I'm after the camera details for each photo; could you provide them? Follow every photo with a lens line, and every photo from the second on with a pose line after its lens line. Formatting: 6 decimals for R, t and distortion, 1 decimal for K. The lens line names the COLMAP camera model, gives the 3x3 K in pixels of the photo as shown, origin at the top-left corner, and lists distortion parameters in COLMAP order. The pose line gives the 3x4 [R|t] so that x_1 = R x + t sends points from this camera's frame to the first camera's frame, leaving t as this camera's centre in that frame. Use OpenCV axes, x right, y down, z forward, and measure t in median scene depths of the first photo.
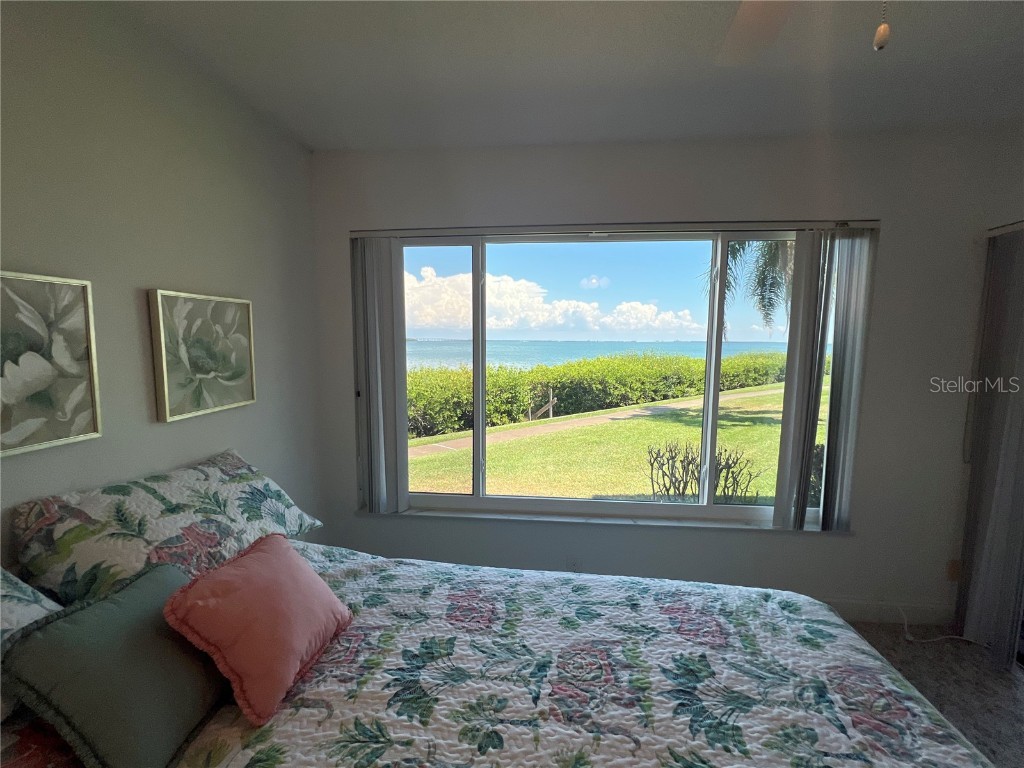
lens RADIAL K [[421.4, 0, 510.5], [0, 421.4, 385.5], [0, 0, 1]] dist [-0.001004, 0.000254]
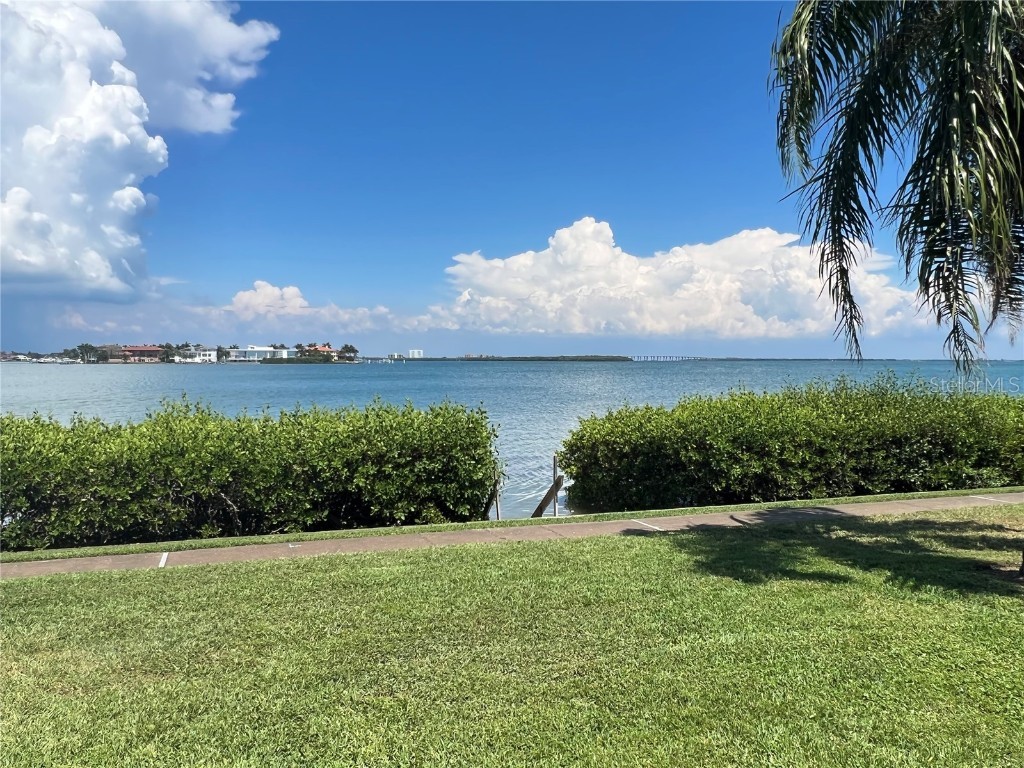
lens RADIAL K [[763.6, 0, 501.8], [0, 763.6, 415.8], [0, 0, 1]] dist [-0.002213, -0.002122]
pose [[0.928204, 0.020820, -0.371489, 2.305985], [-0.033650, 0.999039, -0.028088, -0.069081], [0.370547, 0.038573, 0.928012, 1.132051]]
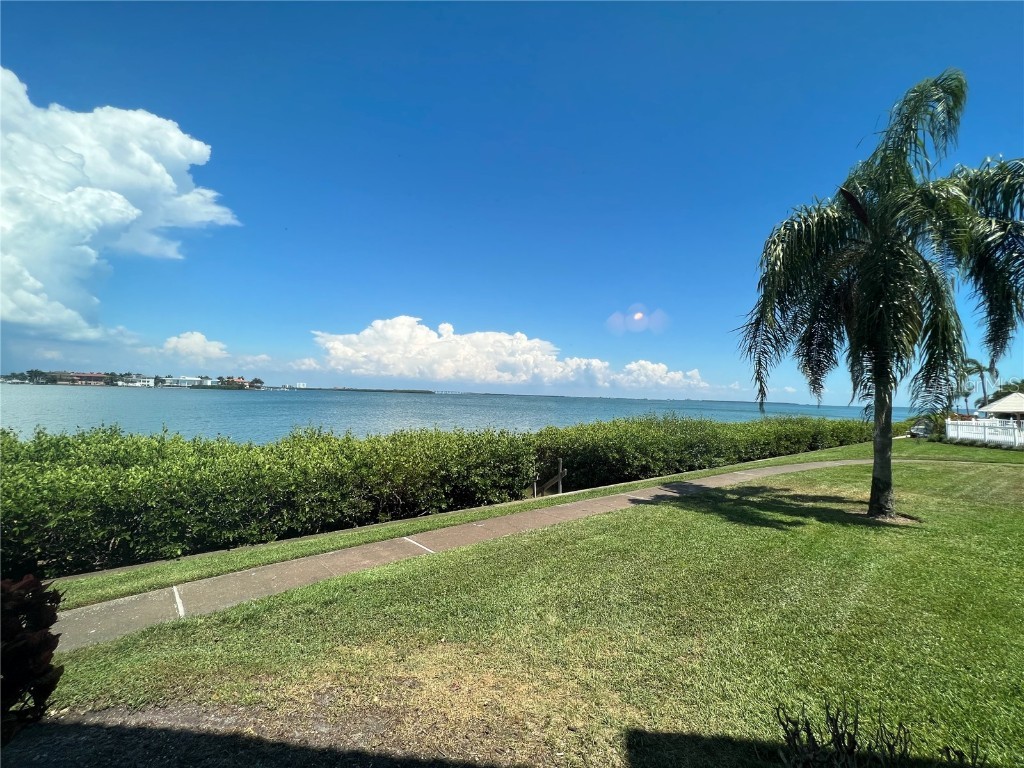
lens RADIAL K [[421.4, 0, 519.6], [0, 421.4, 382.2], [0, 0, 1]] dist [-0.001004, 0.000254]
pose [[0.999689, 0.023151, -0.009261, 0.111567], [-0.024205, 0.990221, -0.137394, -0.165564], [0.005990, 0.137575, 0.990473, 0.835566]]
